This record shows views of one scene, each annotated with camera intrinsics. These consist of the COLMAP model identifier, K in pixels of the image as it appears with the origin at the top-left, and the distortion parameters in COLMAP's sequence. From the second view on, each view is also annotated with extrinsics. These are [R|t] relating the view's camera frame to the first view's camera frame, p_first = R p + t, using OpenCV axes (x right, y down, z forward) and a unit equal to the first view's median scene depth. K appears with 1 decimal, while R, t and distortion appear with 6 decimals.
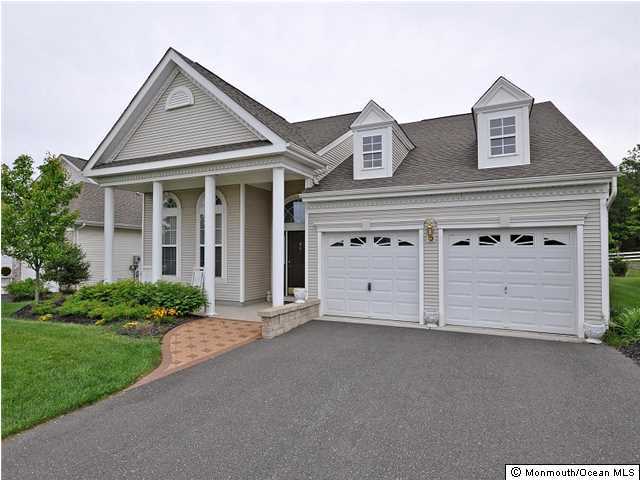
lens RADIAL K [[455.1, 0, 320.0], [0, 455.1, 240.0], [0, 0, 1]] dist [0.000031, 0.000431]
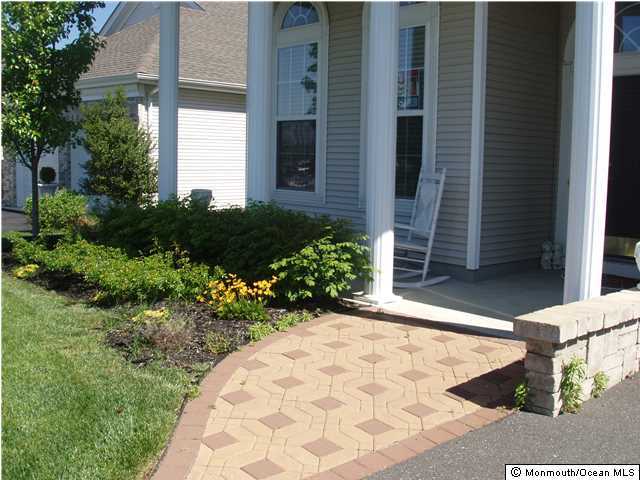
lens RADIAL K [[611.8, 0, 320.0], [0, 611.8, 240.0], [0, 0, 1]] dist [-0.003462, -0.004231]
pose [[0.898186, 0.067256, -0.434440, -0.077494], [-0.007651, 0.990470, 0.137516, 0.052067], [0.439549, -0.120191, 0.890141, 0.577669]]
